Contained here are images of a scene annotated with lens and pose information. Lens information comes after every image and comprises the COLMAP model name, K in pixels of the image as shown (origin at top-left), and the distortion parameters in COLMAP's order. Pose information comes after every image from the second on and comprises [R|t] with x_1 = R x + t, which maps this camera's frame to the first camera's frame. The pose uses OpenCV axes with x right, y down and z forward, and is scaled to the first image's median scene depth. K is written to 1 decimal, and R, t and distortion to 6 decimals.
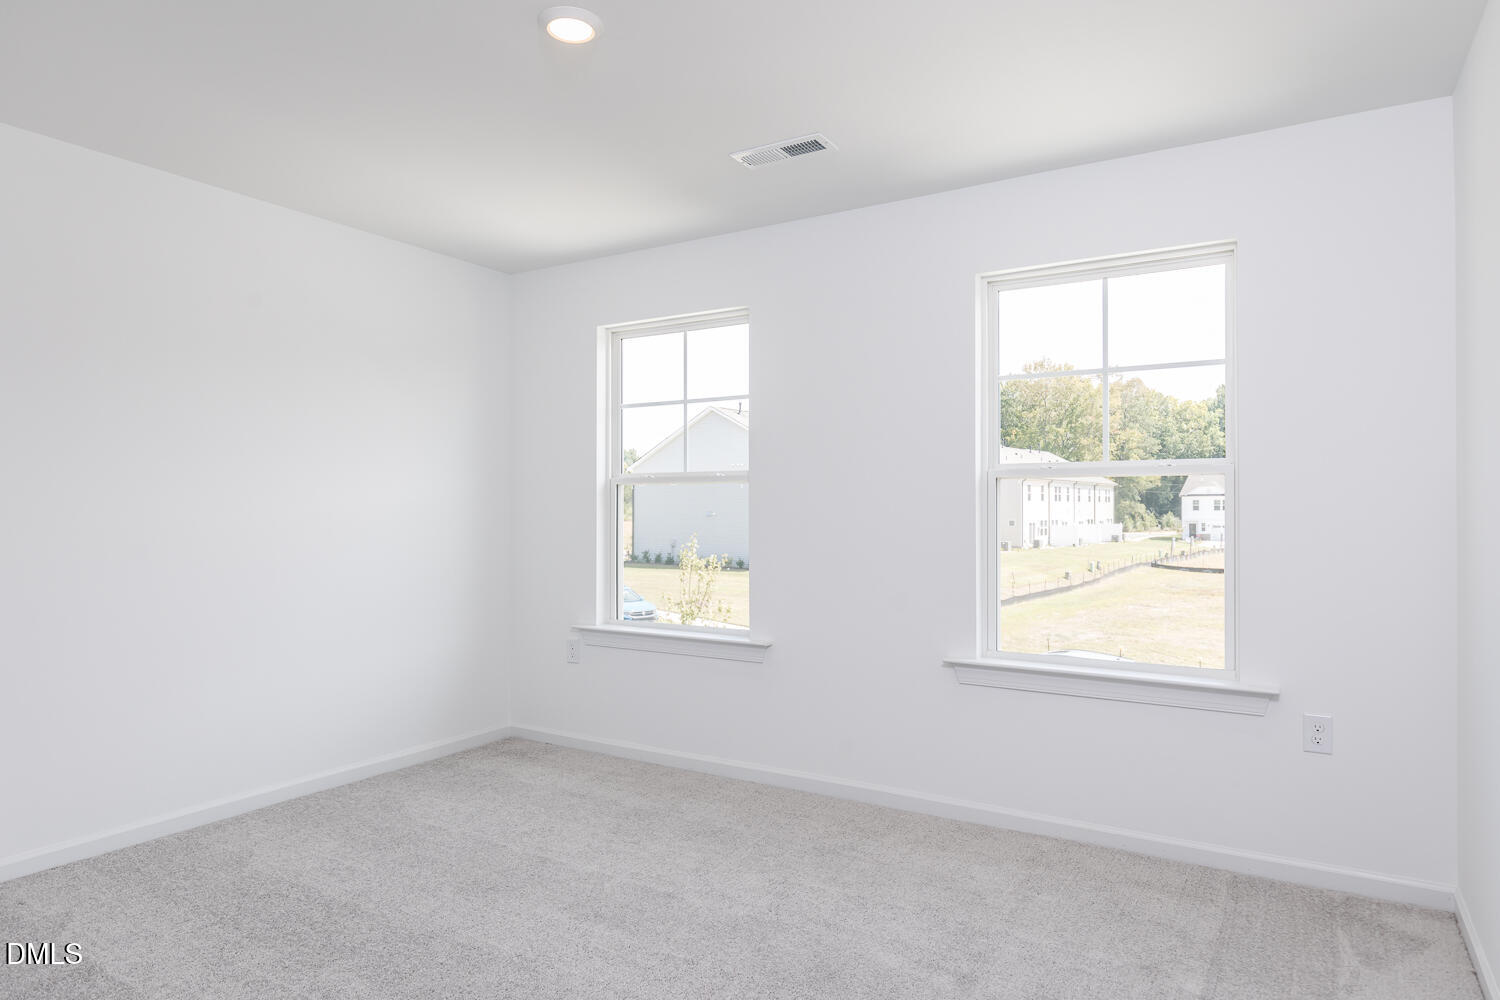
lens RADIAL K [[933.9, 0, 745.9], [0, 933.9, 493.3], [0, 0, 1]] dist [-0.002950, -0.002202]
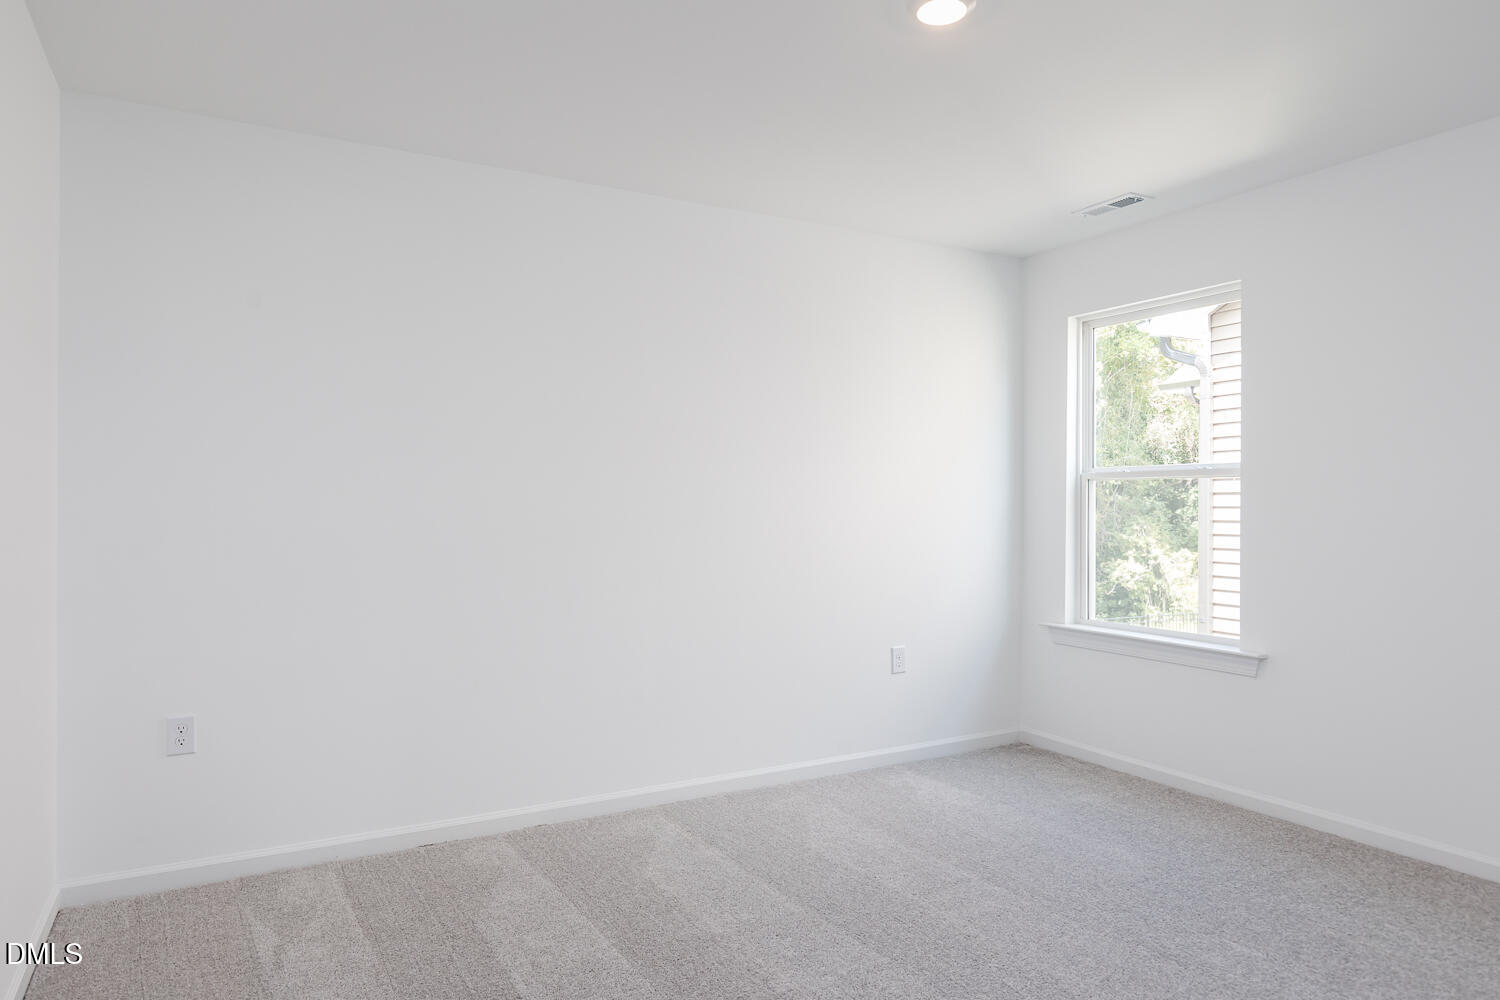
lens RADIAL K [[959.4, 0, 752.5], [0, 959.4, 499.3], [0, 0, 1]] dist [-0.006979, -0.000706]
pose [[0.868796, -0.001847, -0.495167, 0.418958], [0.007245, 0.999933, 0.008981, -0.003950], [0.495117, -0.011390, 0.868751, -0.268944]]
